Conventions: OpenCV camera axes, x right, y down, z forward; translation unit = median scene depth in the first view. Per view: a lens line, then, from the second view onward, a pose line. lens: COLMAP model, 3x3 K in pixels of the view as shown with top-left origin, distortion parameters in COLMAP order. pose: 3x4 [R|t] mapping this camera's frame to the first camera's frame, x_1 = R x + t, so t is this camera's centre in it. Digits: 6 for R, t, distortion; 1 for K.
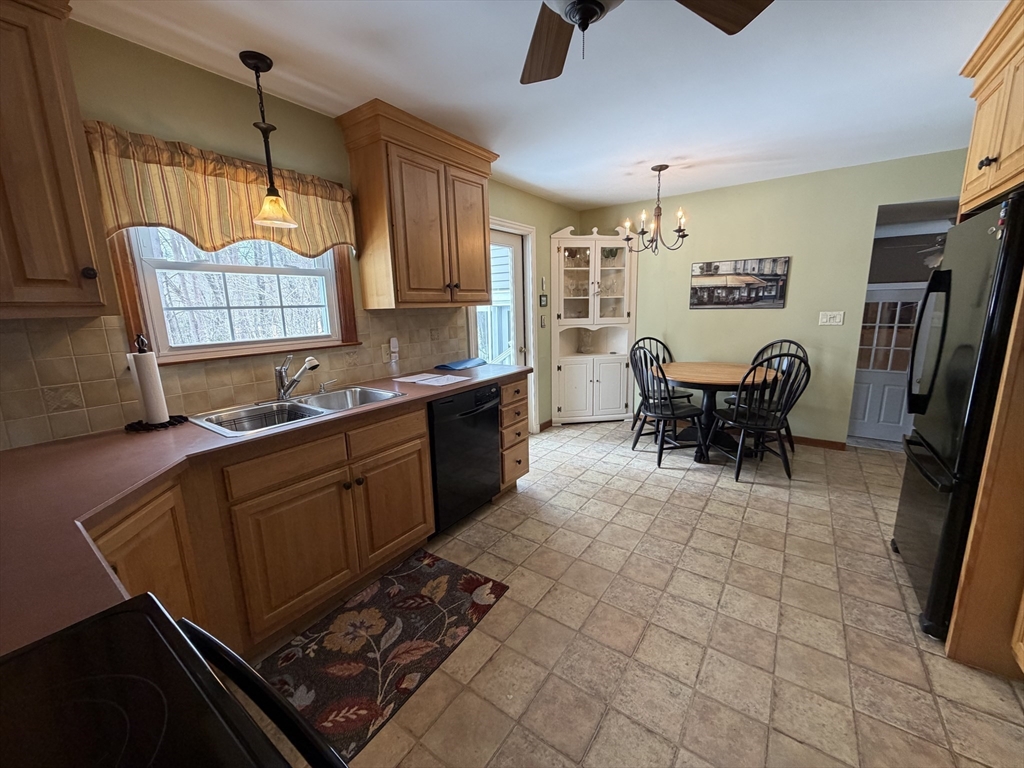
lens RADIAL K [[404.4, 0, 511.5], [0, 404.4, 384.4], [0, 0, 1]] dist [0.001075, 0.000307]
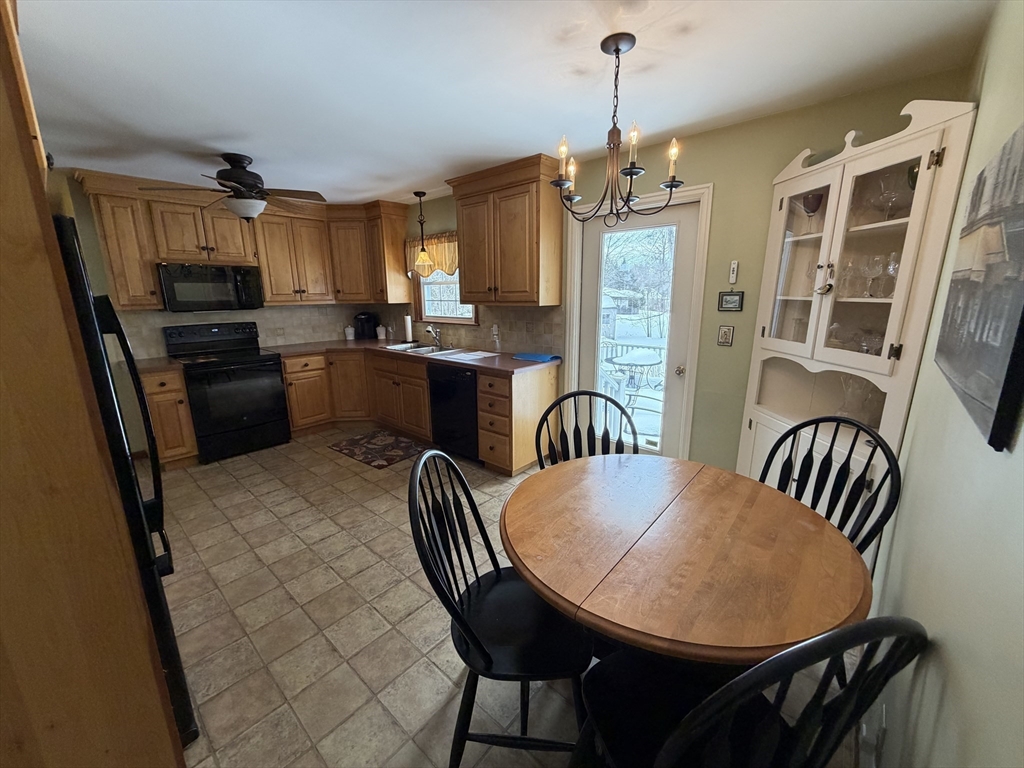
lens RADIAL K [[404.4, 0, 508.5], [0, 404.4, 387.5], [0, 0, 1]] dist [0.001075, 0.000307]
pose [[-0.105595, 0.253361, -0.961591, 1.443538], [-0.180844, 0.945980, 0.269106, -0.379645], [0.977827, 0.202314, -0.054072, 1.486580]]
